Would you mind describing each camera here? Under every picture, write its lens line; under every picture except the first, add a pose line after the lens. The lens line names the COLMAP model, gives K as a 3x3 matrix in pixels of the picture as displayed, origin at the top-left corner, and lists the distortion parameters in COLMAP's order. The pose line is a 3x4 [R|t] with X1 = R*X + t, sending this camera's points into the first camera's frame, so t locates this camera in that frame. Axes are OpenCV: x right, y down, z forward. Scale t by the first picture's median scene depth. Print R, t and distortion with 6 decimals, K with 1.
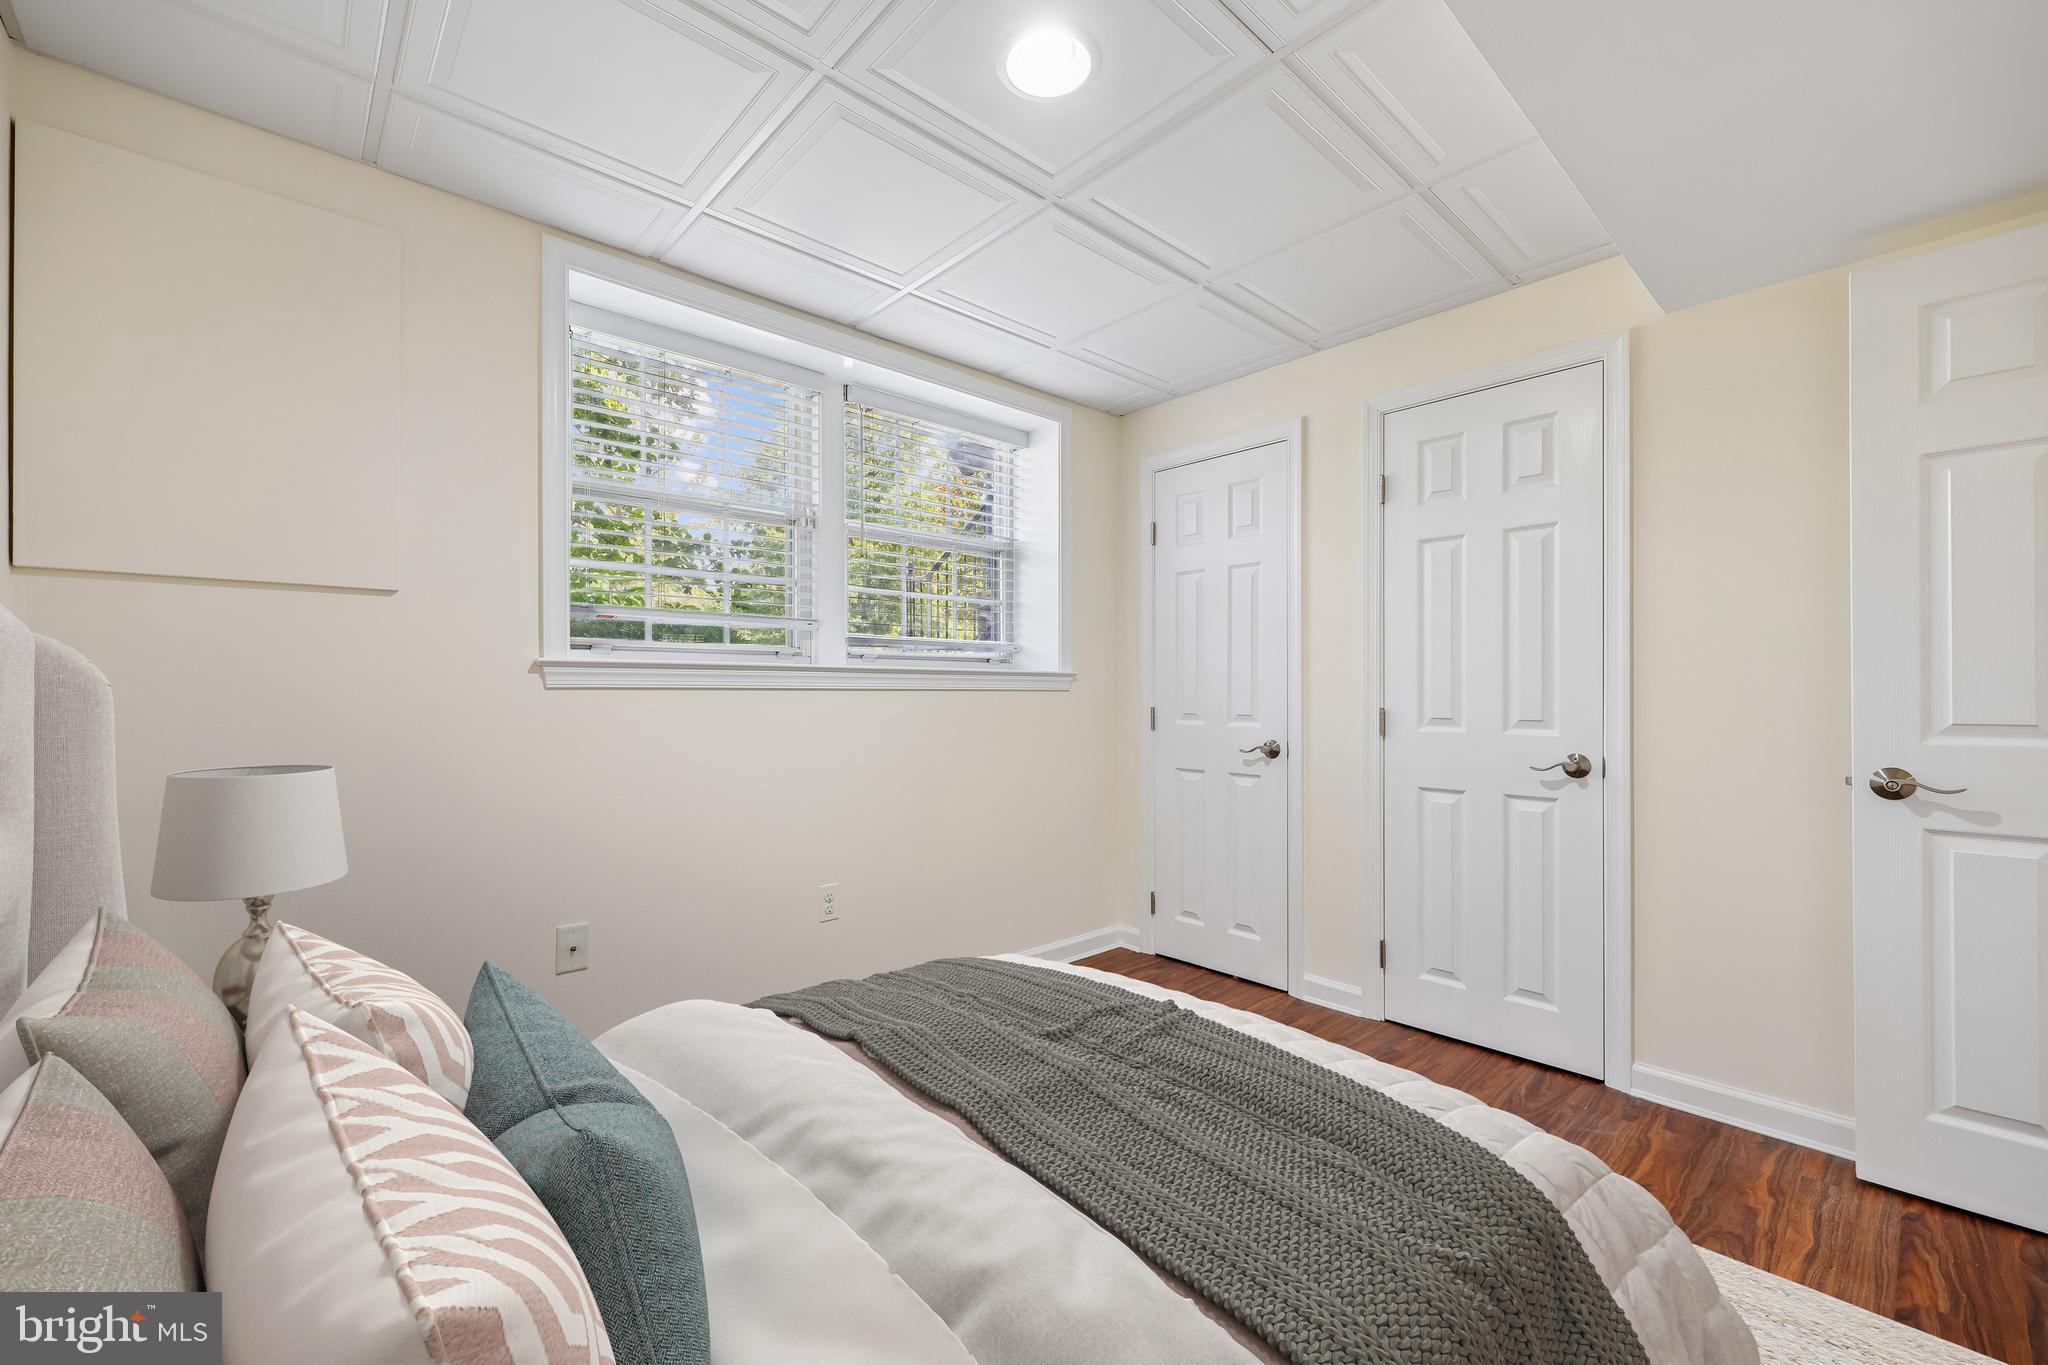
lens RADIAL K [[827.4, 0, 1029.4], [0, 827.4, 687.8], [0, 0, 1]] dist [0.002864, 0.000412]
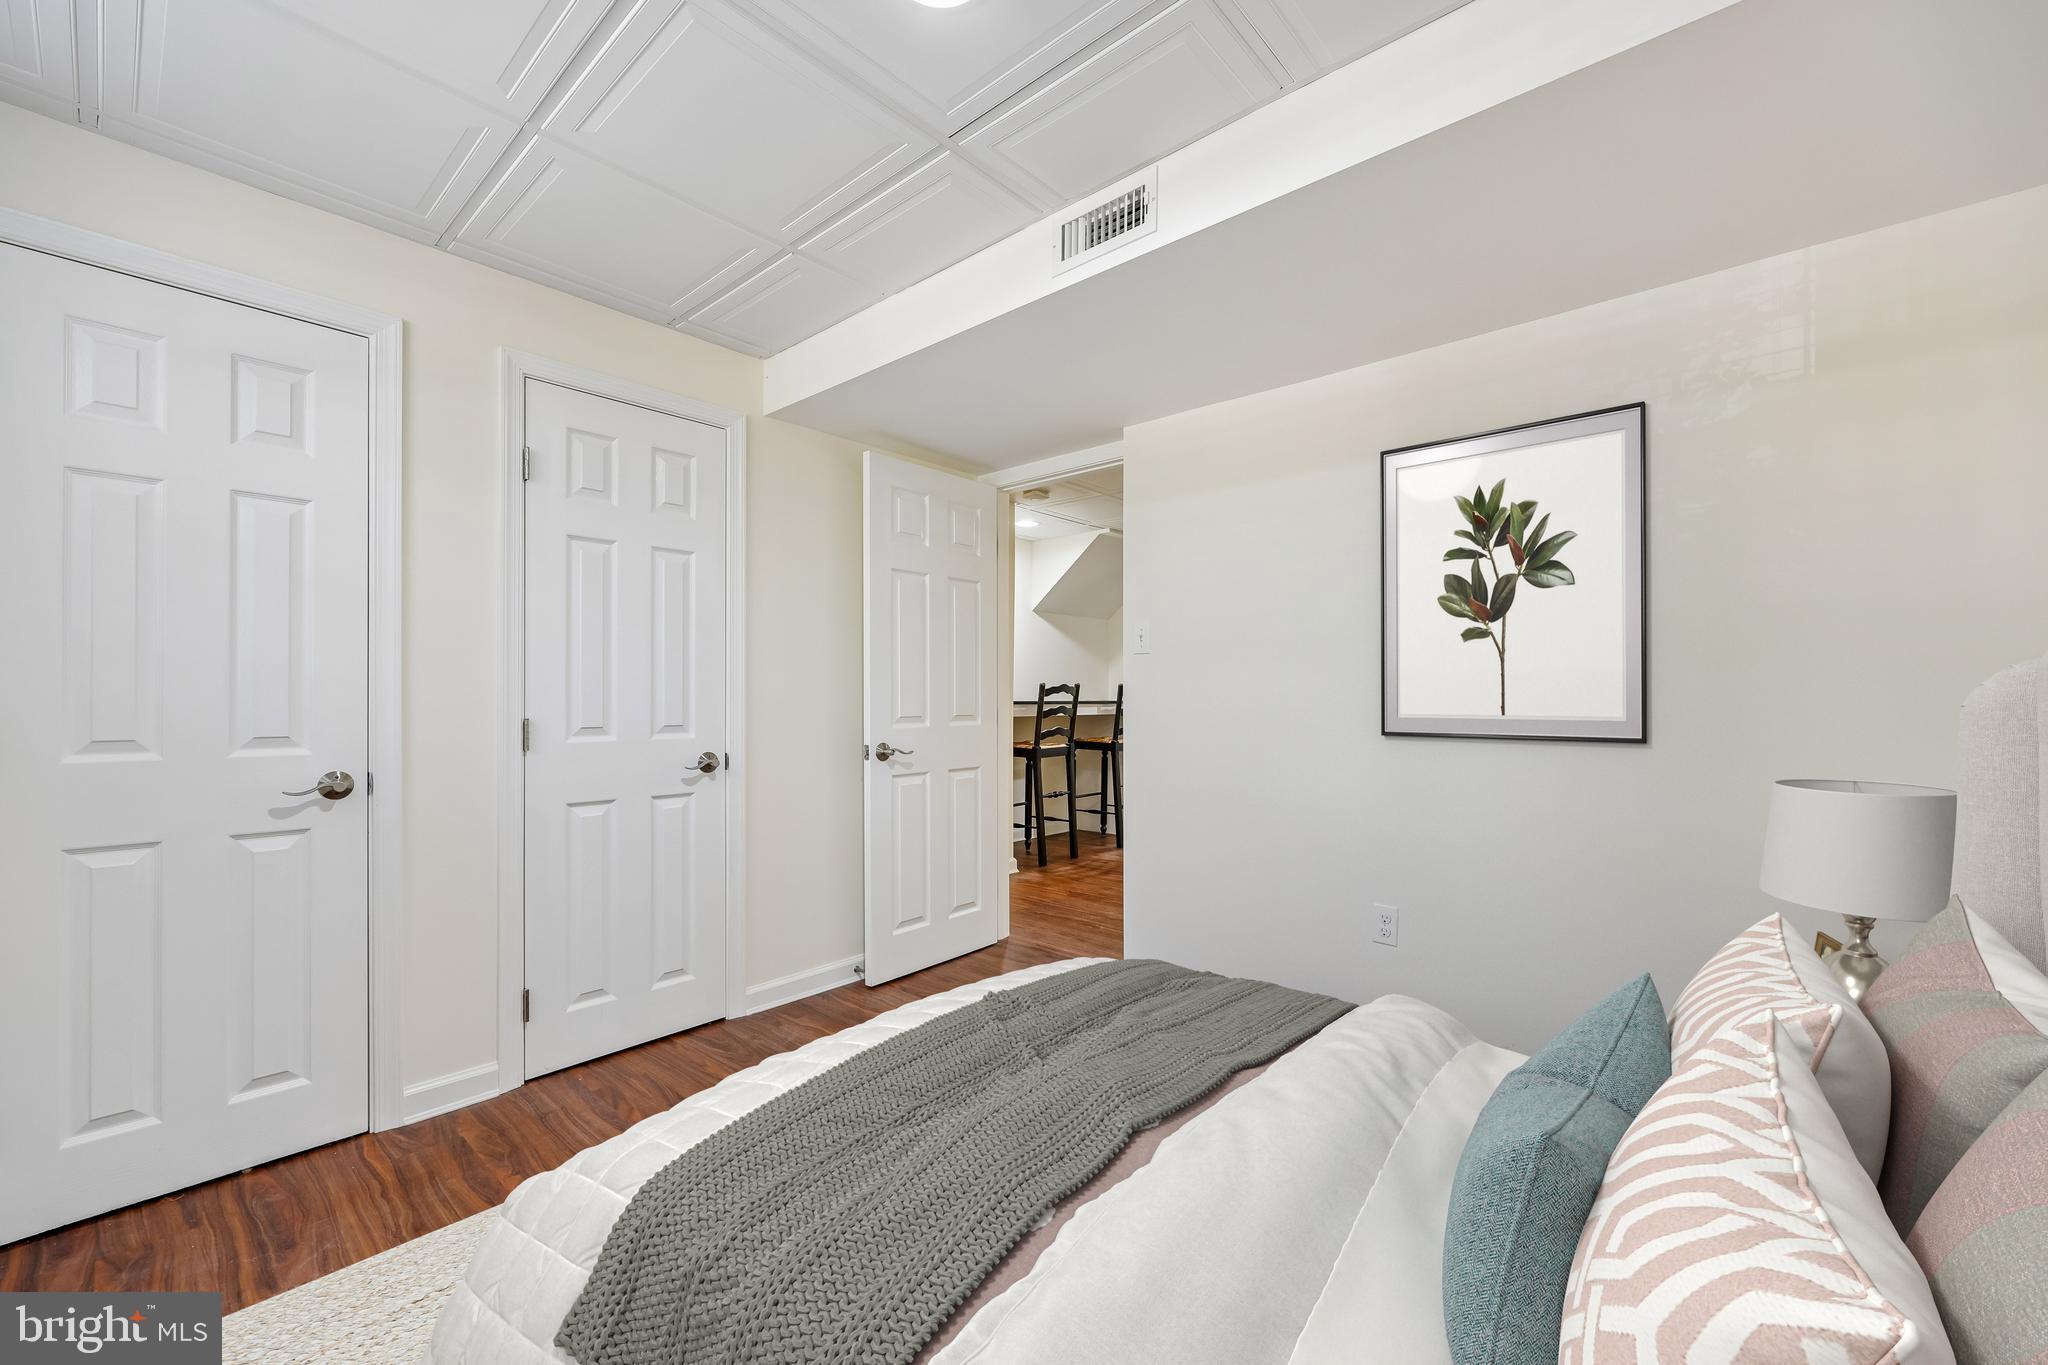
lens RADIAL K [[827.4, 0, 1030.2], [0, 827.4, 695.1], [0, 0, 1]] dist [0.002864, 0.000412]
pose [[-0.101651, 0.007608, 0.994791, -0.507250], [-0.002035, 0.999967, -0.007856, 0.006354], [-0.994818, -0.002823, -0.101632, 0.598701]]
